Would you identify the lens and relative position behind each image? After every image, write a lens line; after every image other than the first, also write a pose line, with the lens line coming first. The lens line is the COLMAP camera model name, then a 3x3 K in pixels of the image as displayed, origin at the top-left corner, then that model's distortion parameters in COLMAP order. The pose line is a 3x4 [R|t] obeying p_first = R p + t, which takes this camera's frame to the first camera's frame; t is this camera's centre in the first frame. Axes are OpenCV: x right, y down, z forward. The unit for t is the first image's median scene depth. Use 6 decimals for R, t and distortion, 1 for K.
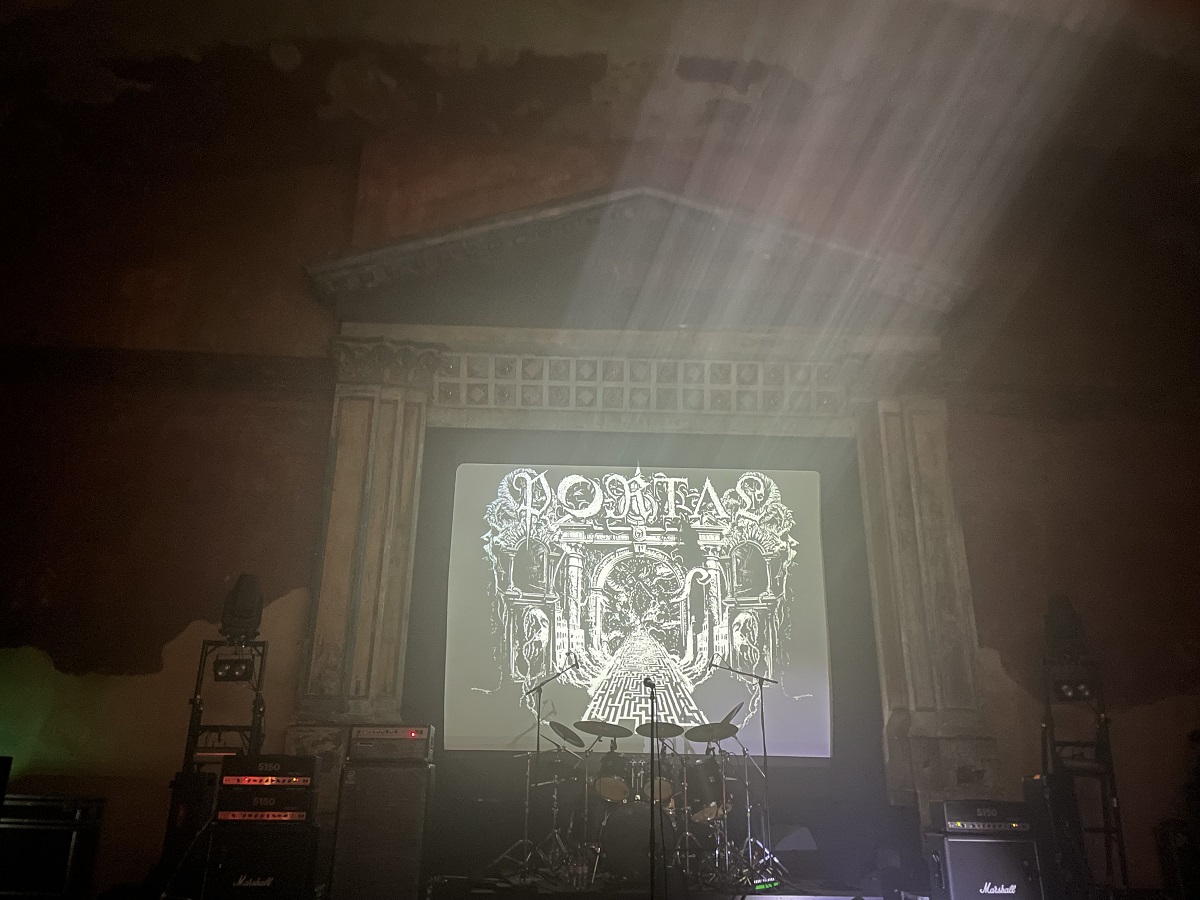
lens RADIAL K [[897.3, 0, 596.1], [0, 897.3, 453.5], [0, 0, 1]] dist [0.055182, -0.053640]
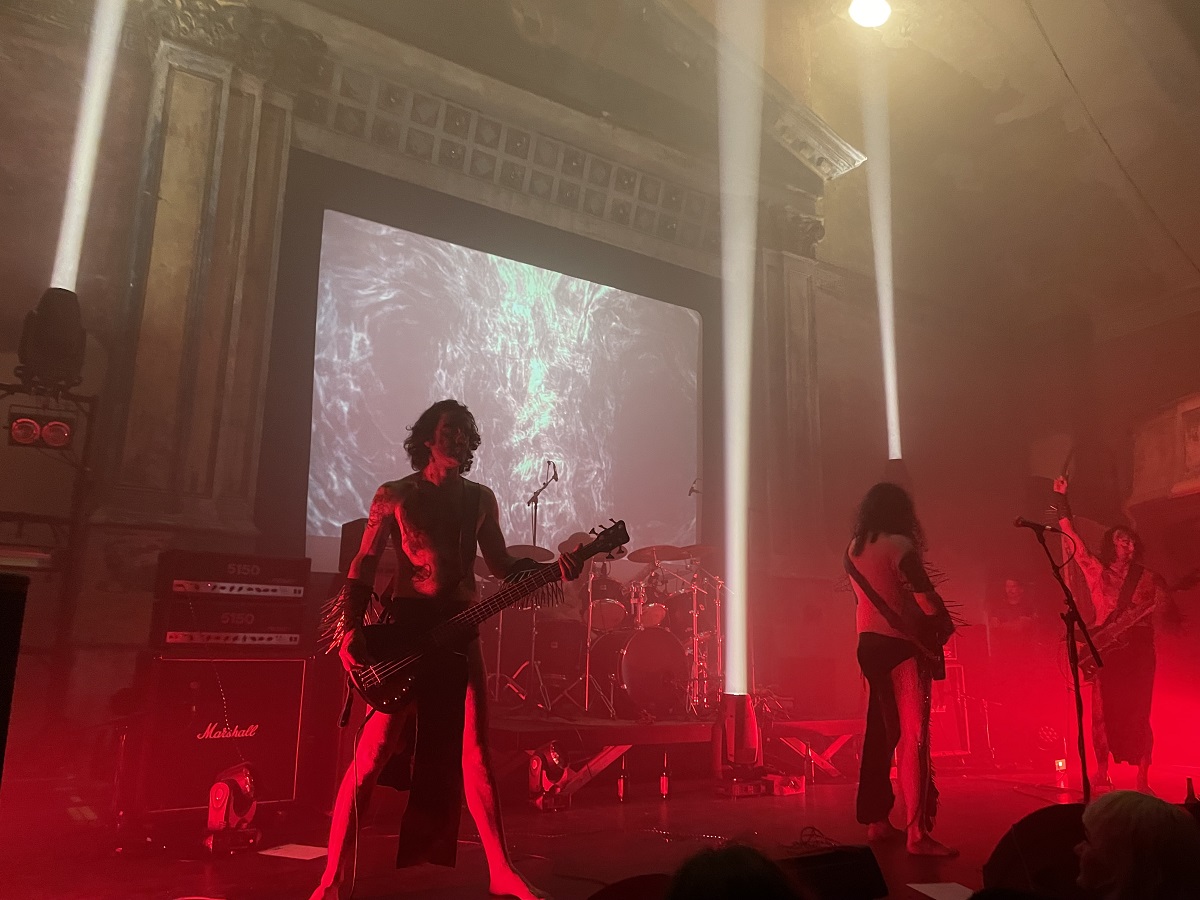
lens RADIAL K [[897.3, 0, 613.2], [0, 897.3, 450.6], [0, 0, 1]] dist [0.055182, -0.053640]
pose [[0.855345, 0.112823, 0.505624, -0.308141], [-0.183581, 0.978673, 0.092179, 0.096510], [-0.484441, -0.171668, 0.857815, 0.202598]]
